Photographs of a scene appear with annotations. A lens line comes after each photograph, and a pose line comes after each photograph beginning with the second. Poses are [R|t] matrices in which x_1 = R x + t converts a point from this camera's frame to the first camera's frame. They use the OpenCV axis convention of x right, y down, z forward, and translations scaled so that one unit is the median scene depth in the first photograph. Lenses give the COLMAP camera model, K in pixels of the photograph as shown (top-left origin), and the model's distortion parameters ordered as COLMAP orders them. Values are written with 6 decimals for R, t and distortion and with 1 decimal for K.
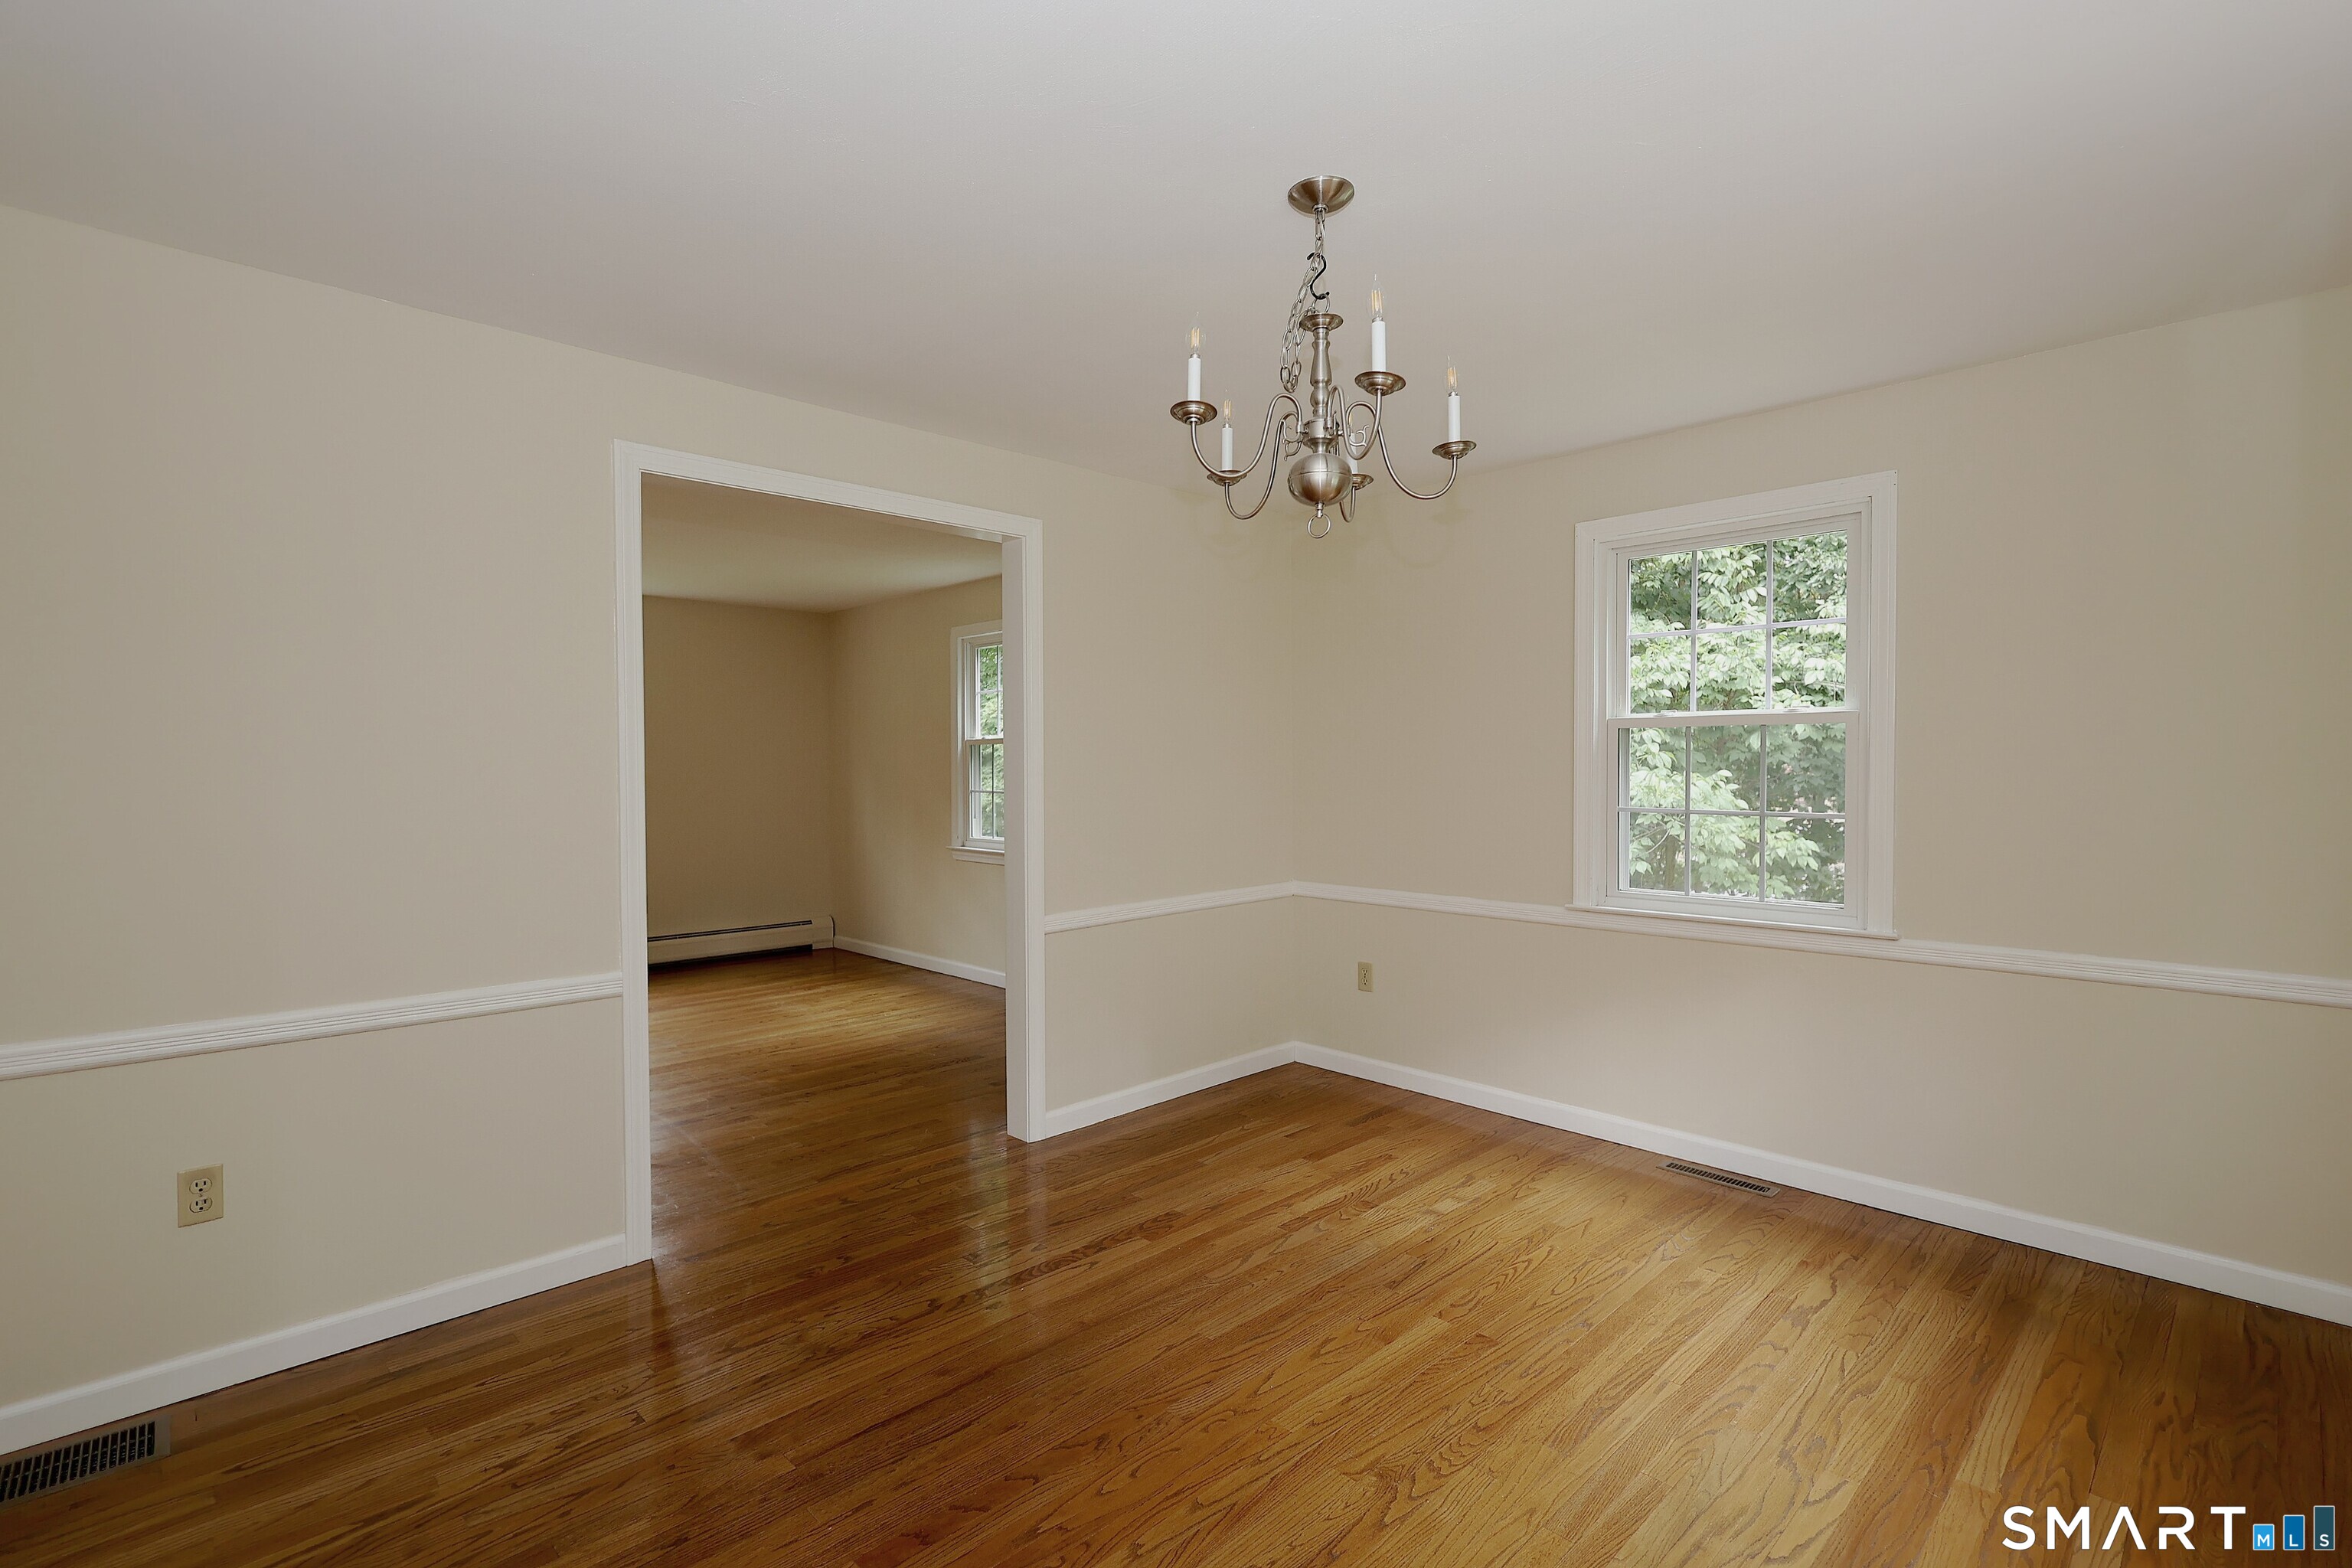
lens RADIAL K [[1080.5, 0, 1171.5], [0, 1080.5, 781.2], [0, 0, 1]] dist [0.001601, 0.000923]
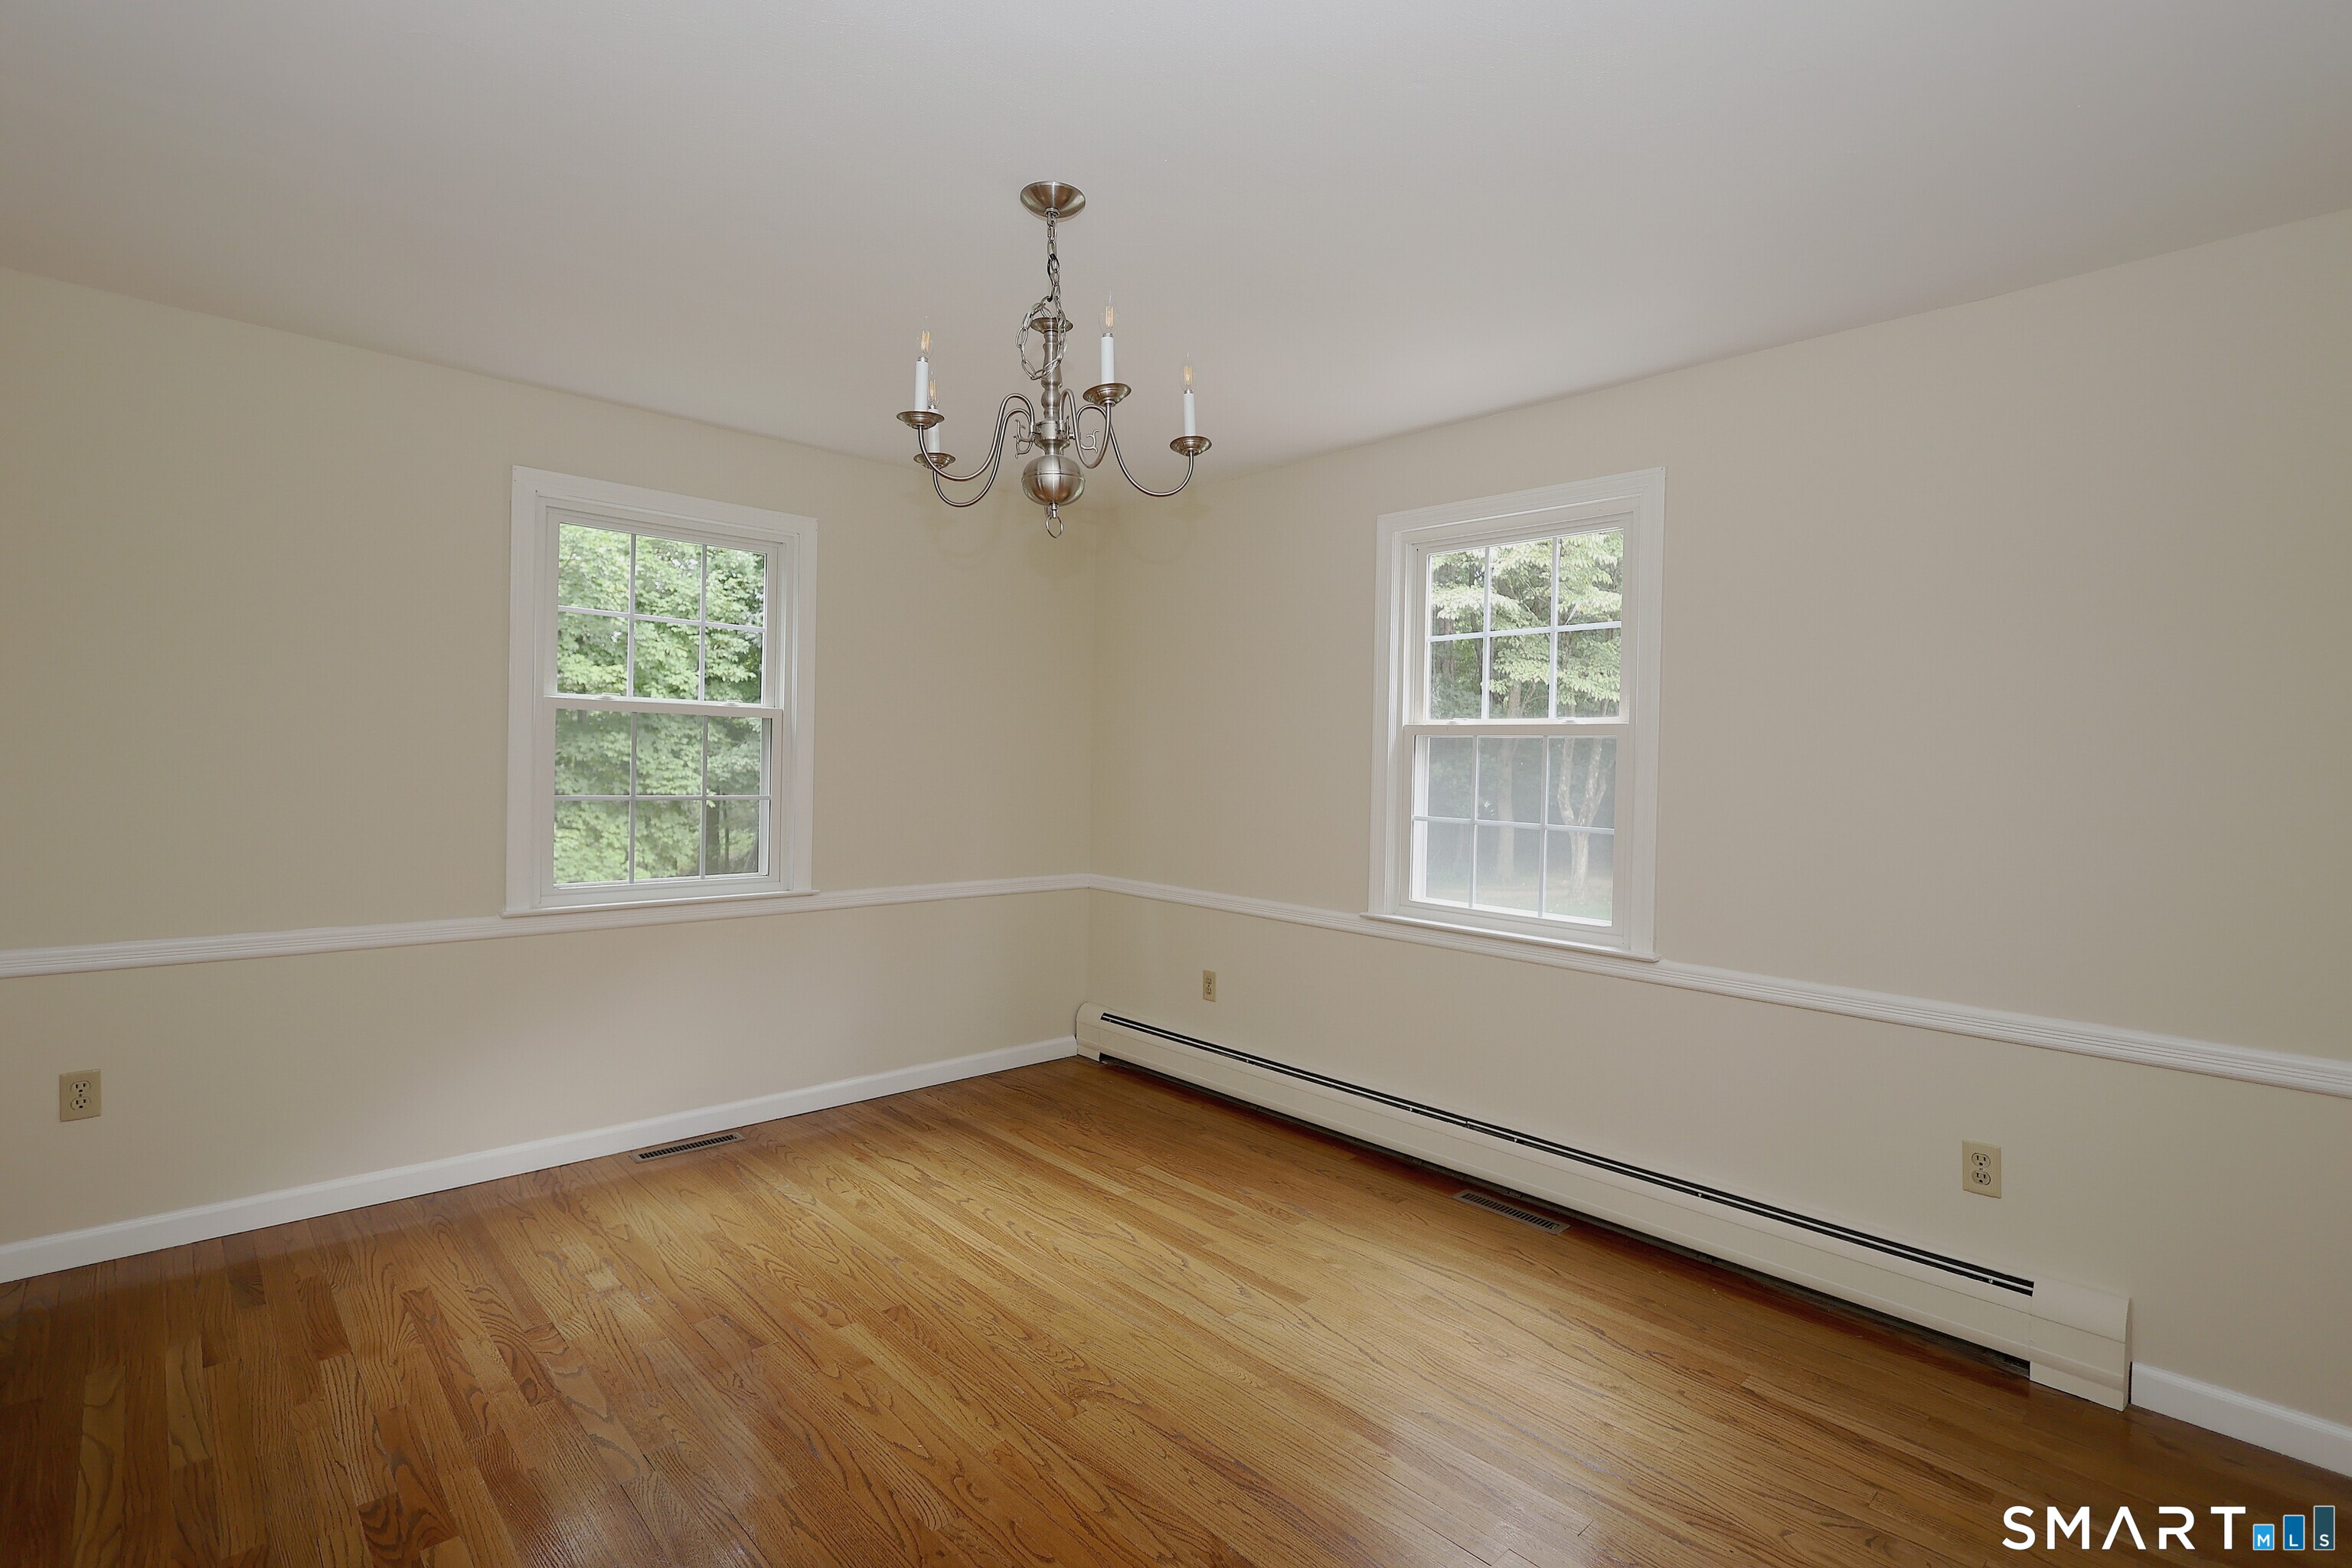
lens RADIAL K [[1080.5, 0, 1171.2], [0, 1080.5, 774.5], [0, 0, 1]] dist [0.001601, 0.000923]
pose [[0.027619, -0.009768, 0.999571, -0.606534], [-0.006906, 0.999927, 0.009962, -0.009124], [-0.999595, -0.007178, 0.027550, 0.582481]]
